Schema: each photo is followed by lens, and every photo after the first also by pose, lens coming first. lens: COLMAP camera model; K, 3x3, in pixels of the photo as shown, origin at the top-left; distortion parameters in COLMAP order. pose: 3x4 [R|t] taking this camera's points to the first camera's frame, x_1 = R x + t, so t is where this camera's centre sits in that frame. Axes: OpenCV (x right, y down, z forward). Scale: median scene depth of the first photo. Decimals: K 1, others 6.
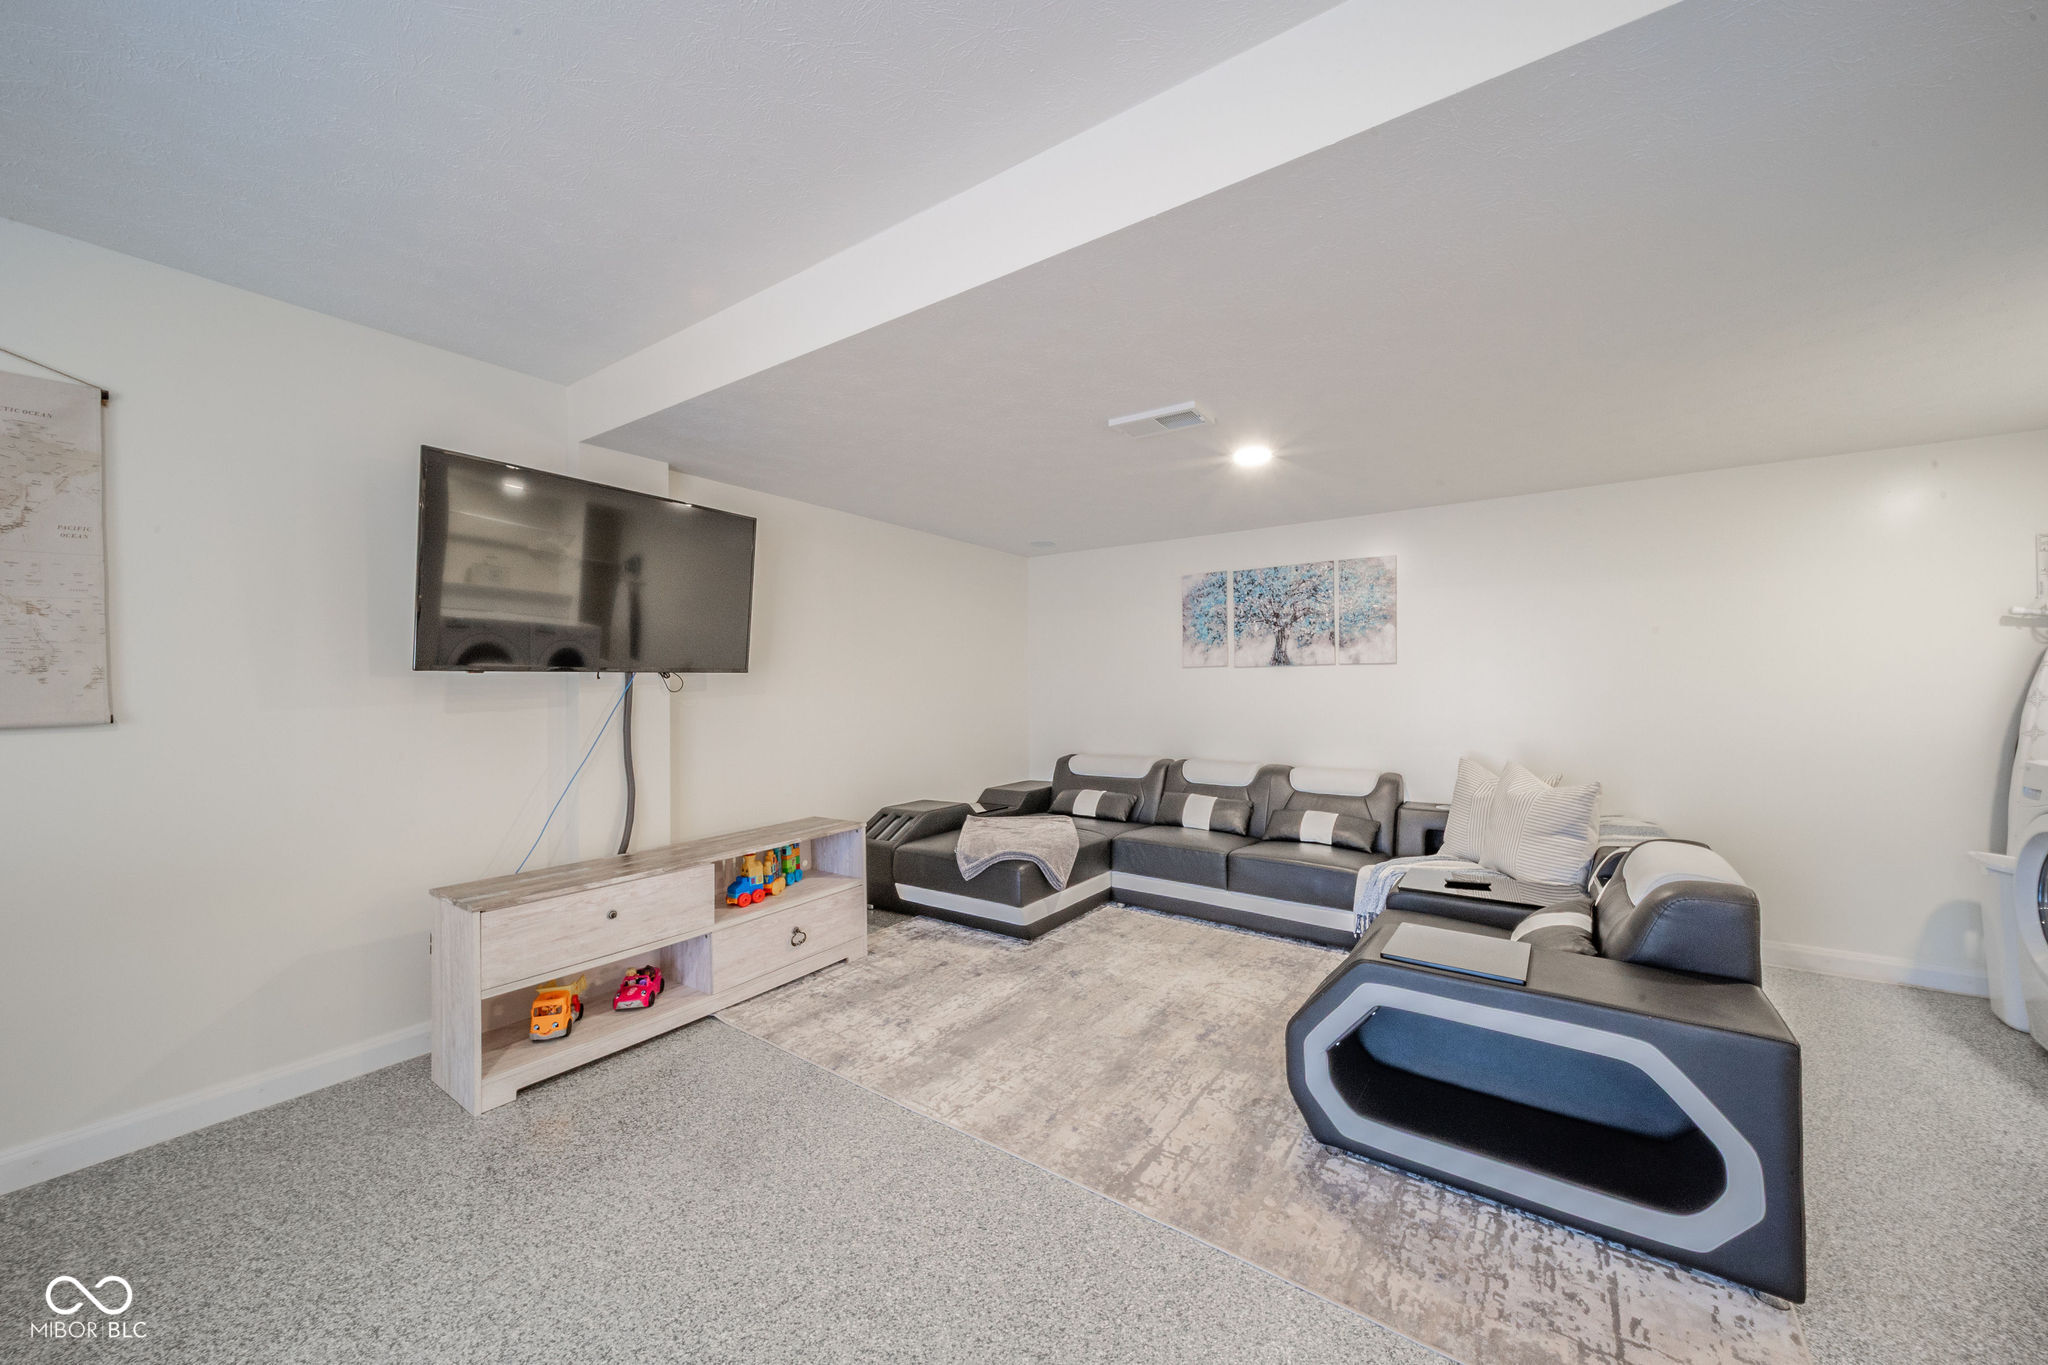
lens RADIAL K [[733.0, 0, 1035.1], [0, 733.0, 680.3], [0, 0, 1]] dist [-0.001854, -0.000210]
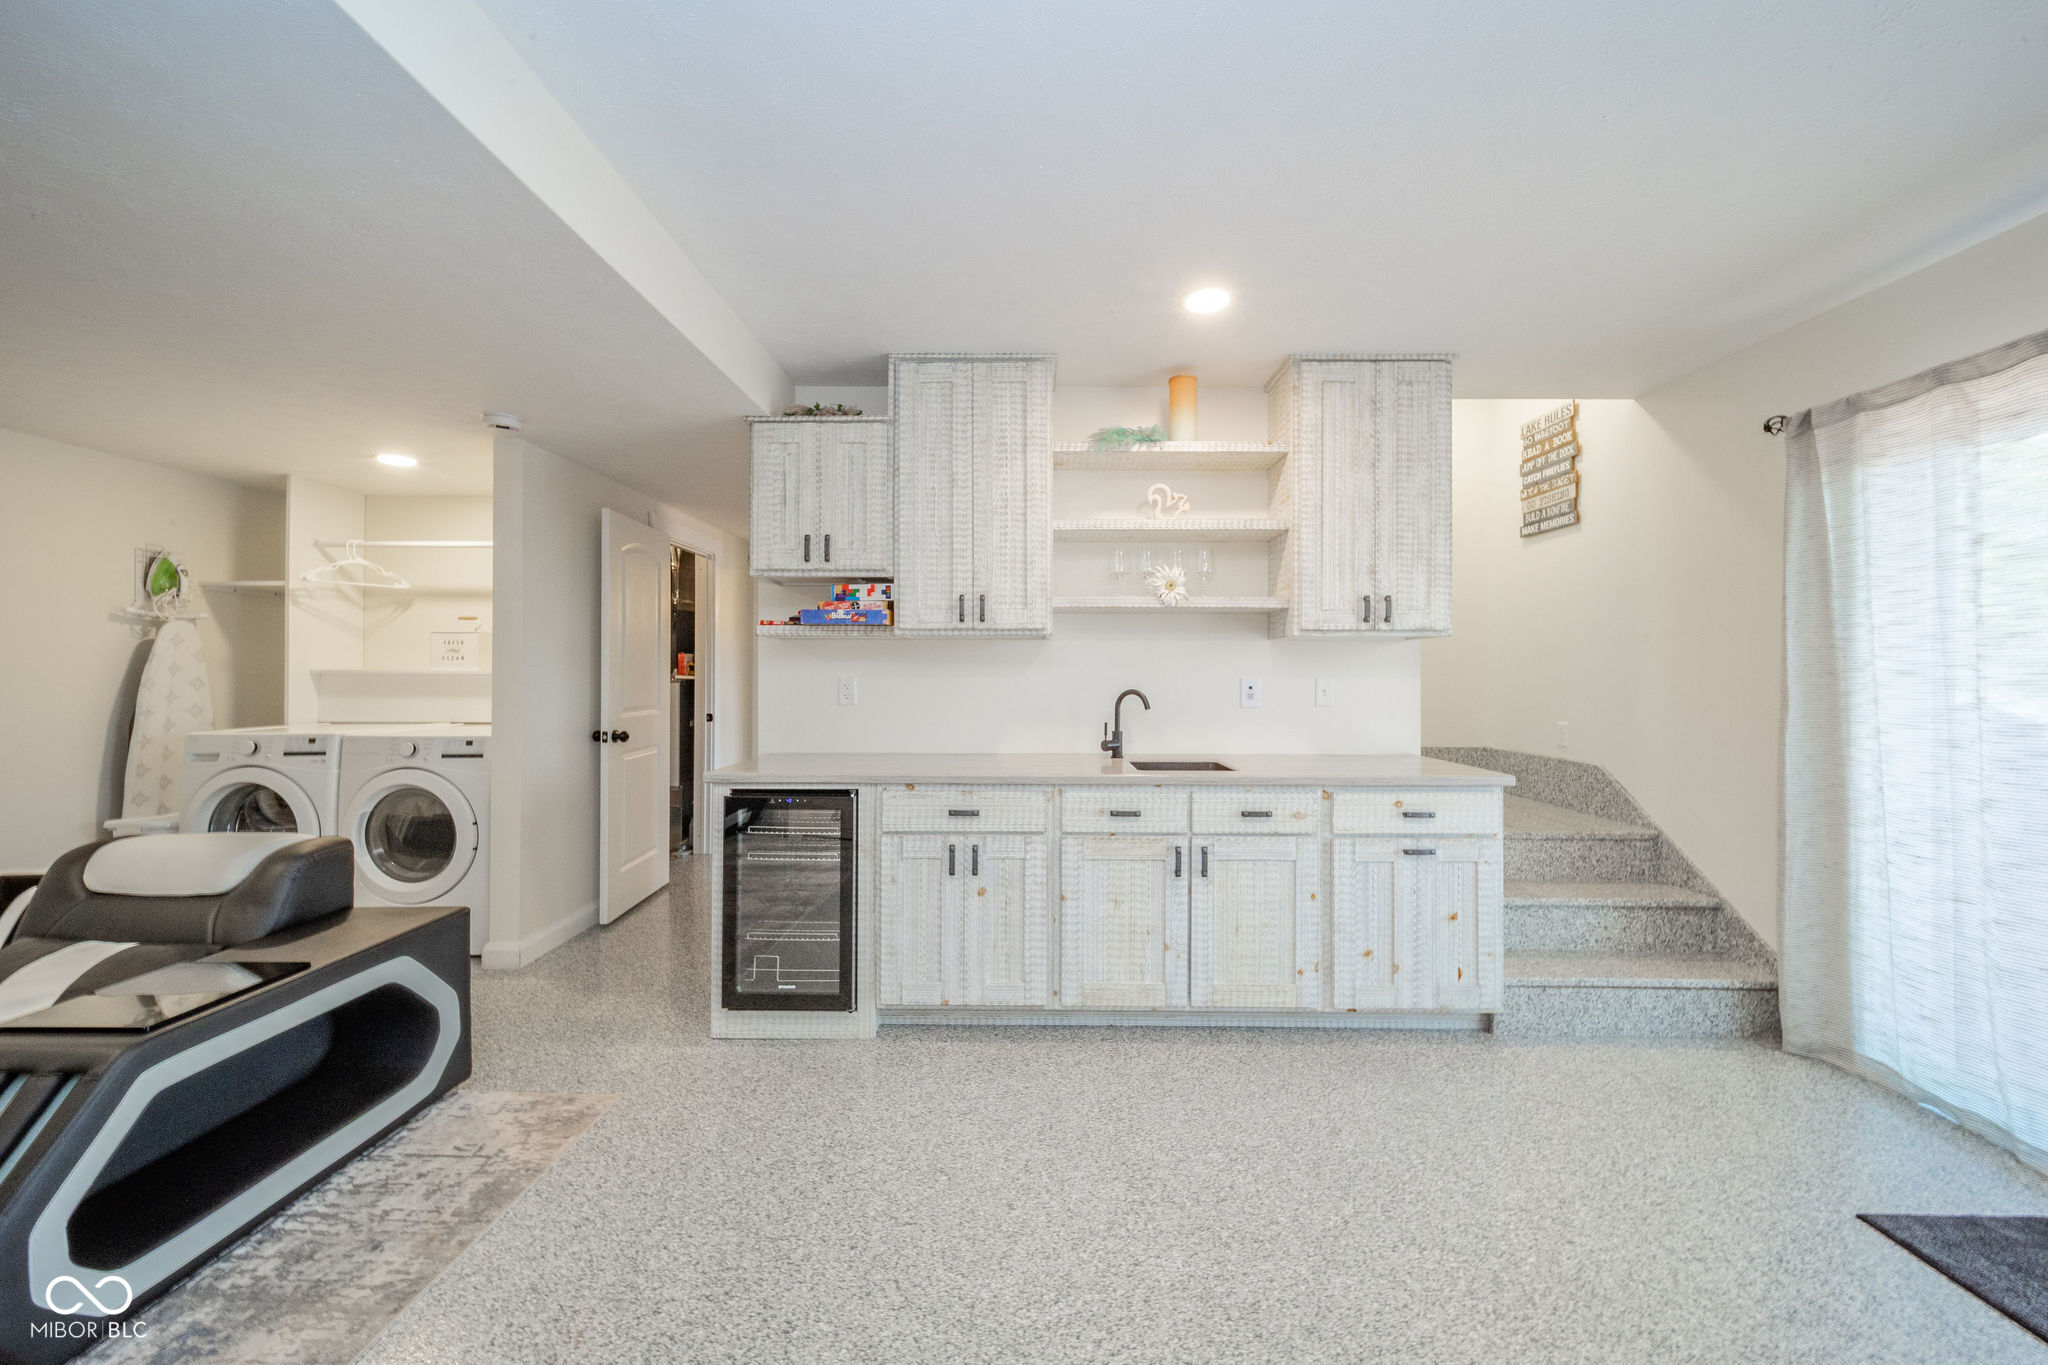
lens RADIAL K [[733.0, 0, 1027.6], [0, 733.0, 675.6], [0, 0, 1]] dist [-0.001854, -0.000210]
pose [[-0.560419, -0.003869, 0.828200, -0.759365], [-0.005784, 0.999983, 0.000757, 0.002147], [-0.828189, -0.004366, -0.560432, 0.770458]]
